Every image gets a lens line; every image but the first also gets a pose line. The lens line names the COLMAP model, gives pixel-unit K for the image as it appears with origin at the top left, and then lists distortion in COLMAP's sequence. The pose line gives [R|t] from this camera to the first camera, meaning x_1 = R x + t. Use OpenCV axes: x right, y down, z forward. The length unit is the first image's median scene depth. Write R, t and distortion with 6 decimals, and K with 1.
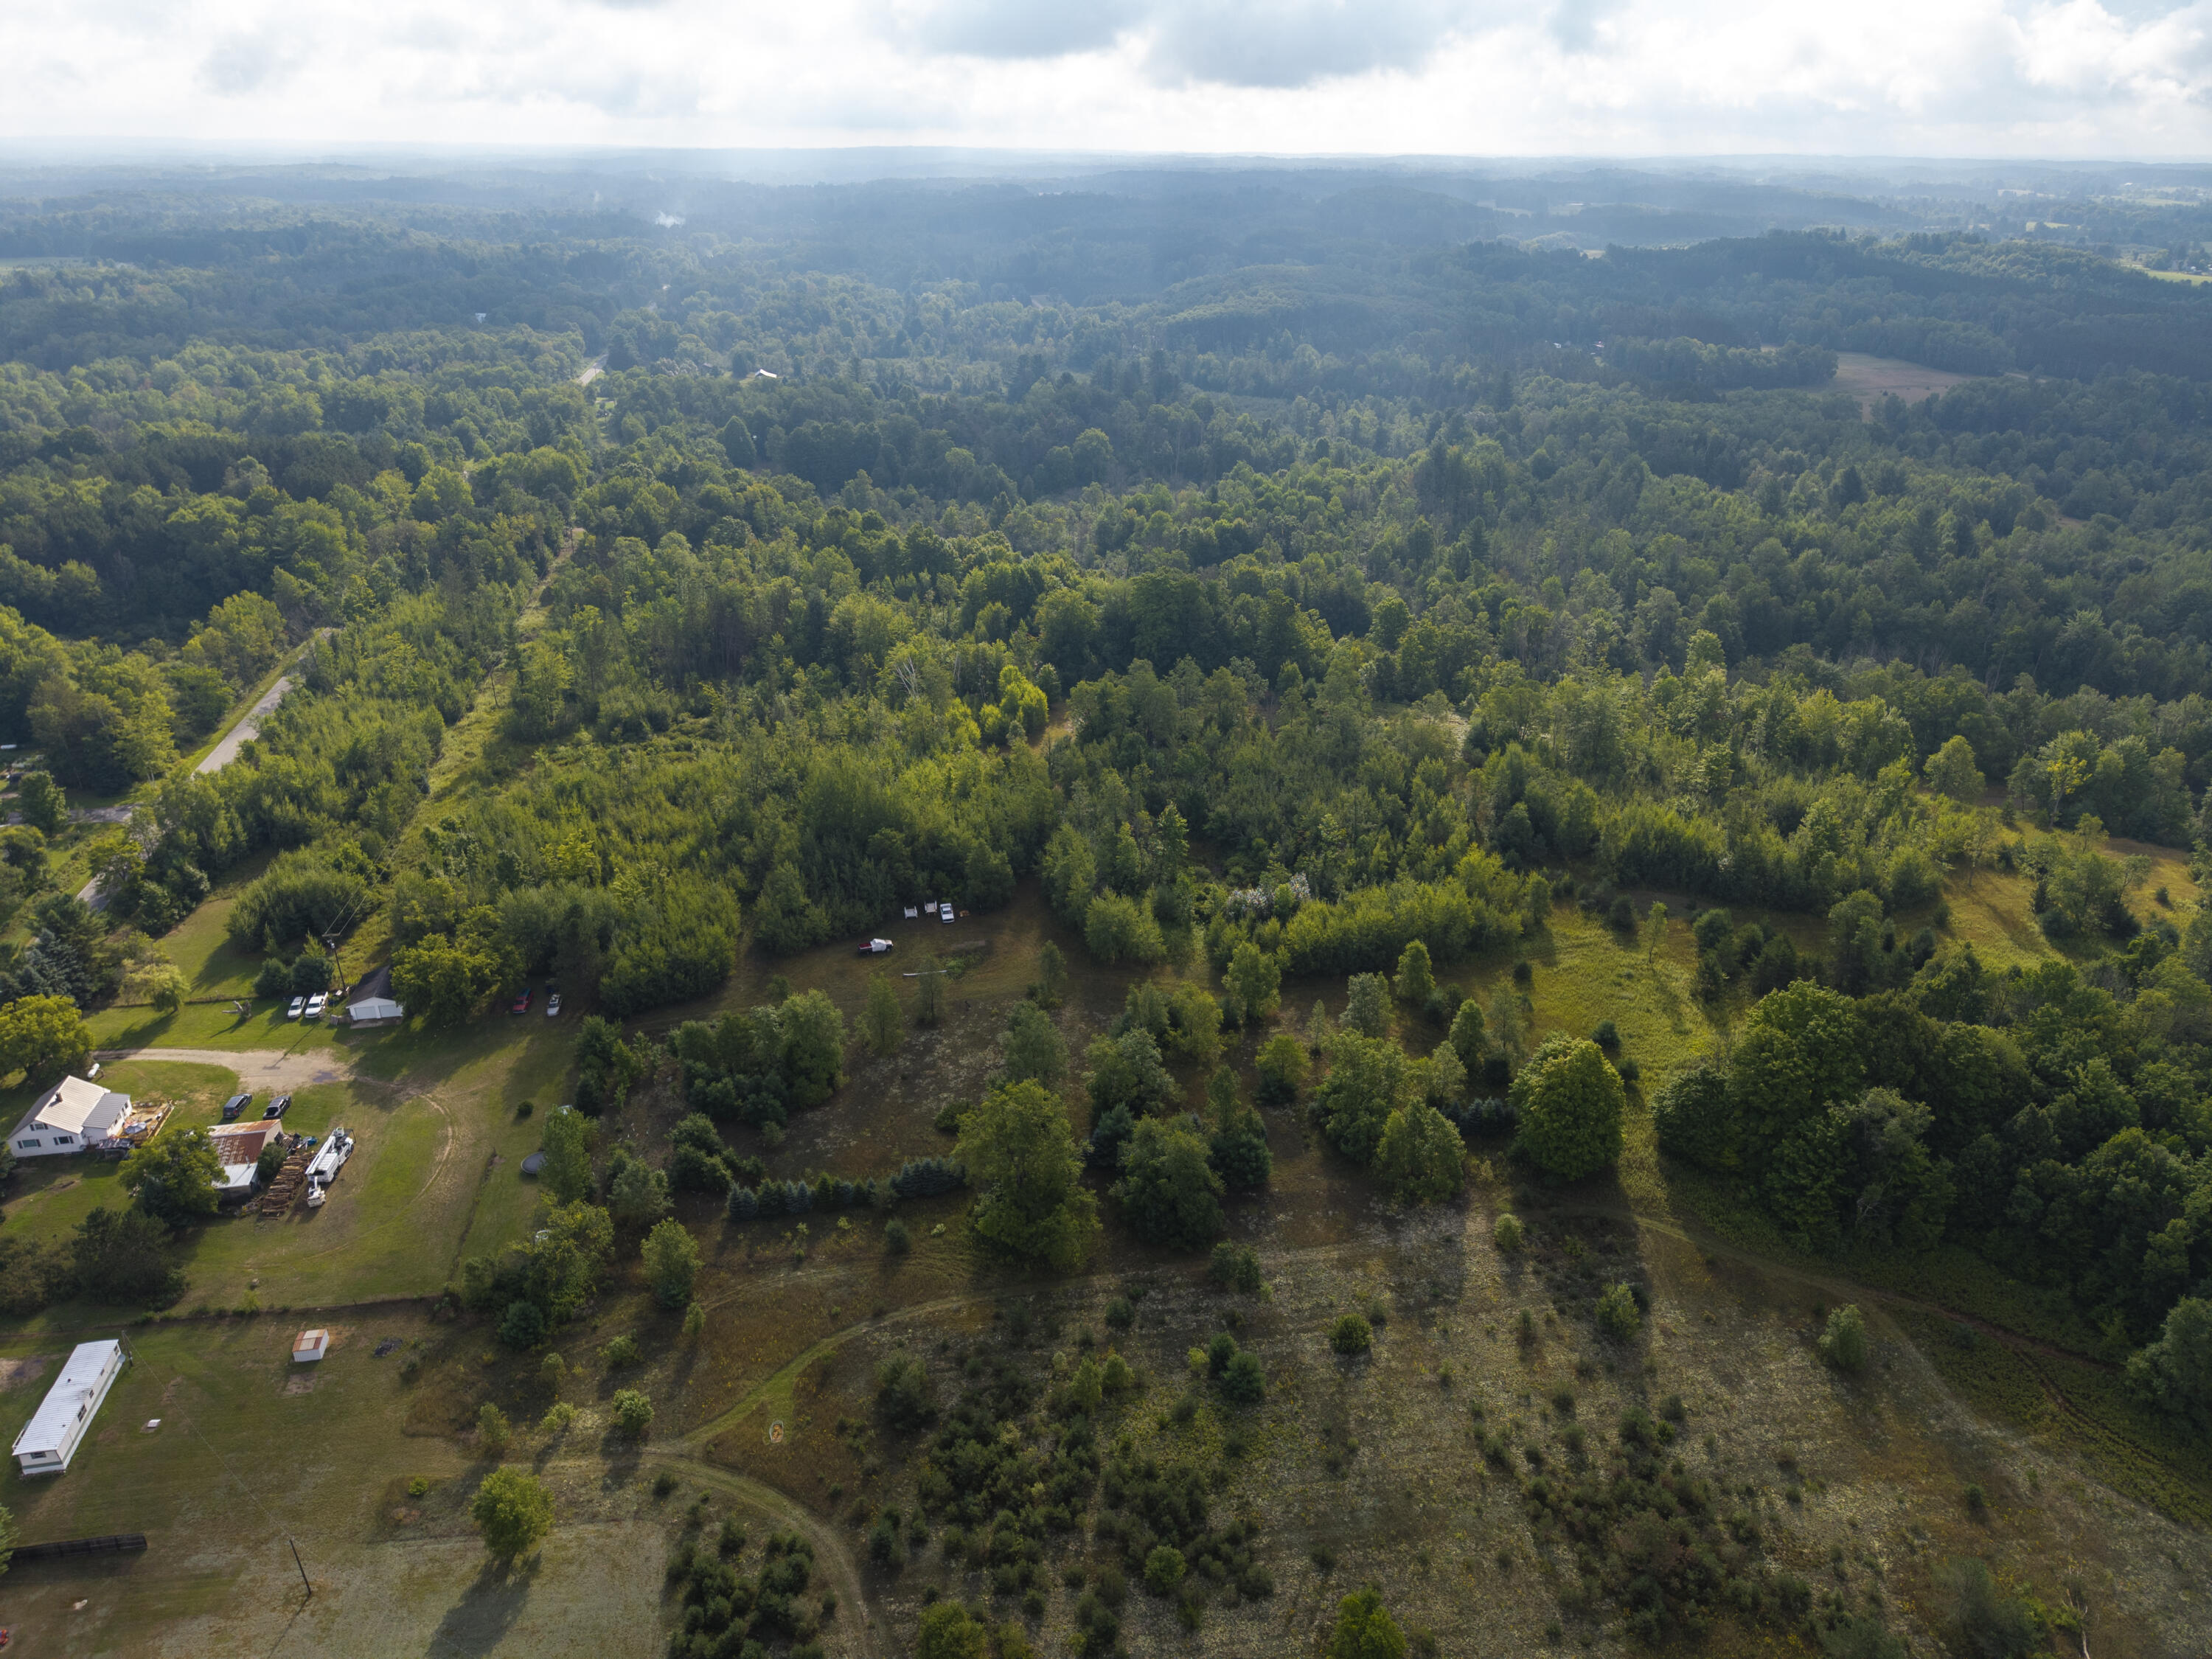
lens RADIAL K [[1450.0, 0, 1106.0], [0, 1450.0, 829.5], [0, 0, 1]] dist [0.038540, -0.061759]
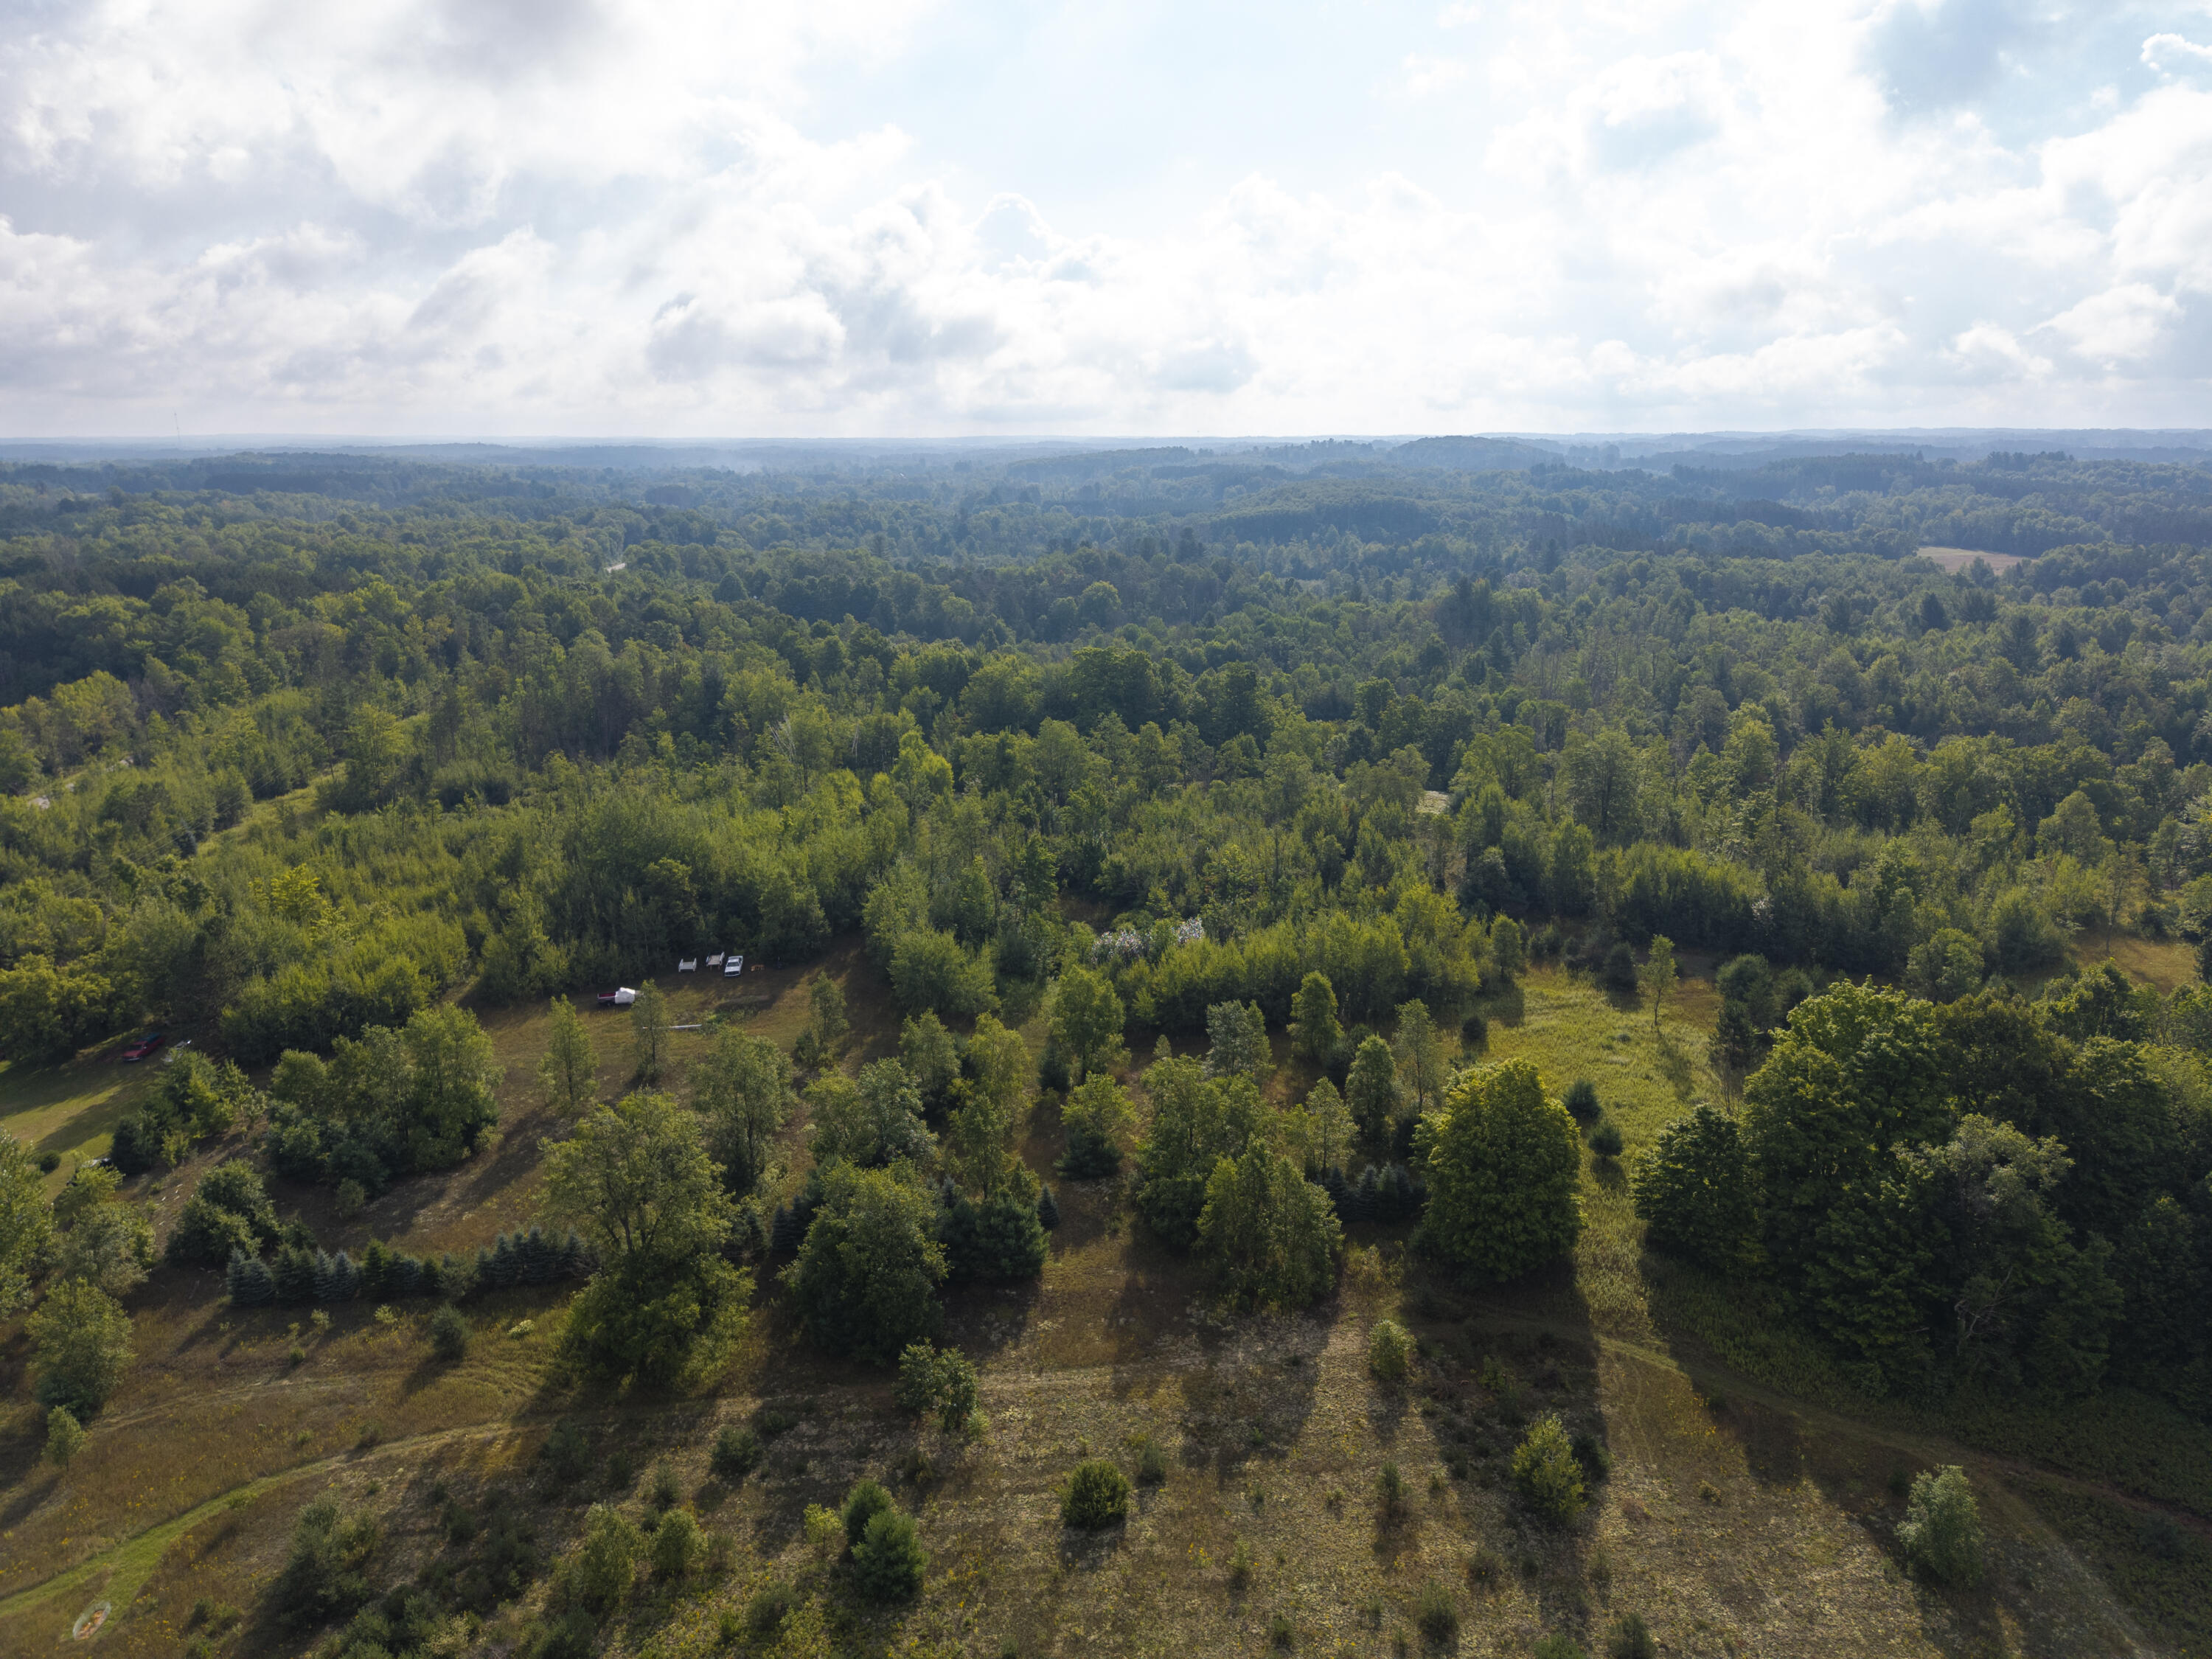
lens RADIAL K [[1476.9, 0, 1107.6], [0, 1476.9, 821.7], [0, 0, 1]] dist [0.033197, -0.036178]
pose [[0.998384, 0.012467, -0.055441, 0.177116], [-0.021967, 0.984464, -0.174206, 0.156896], [0.052408, 0.175143, 0.983147, 0.307307]]
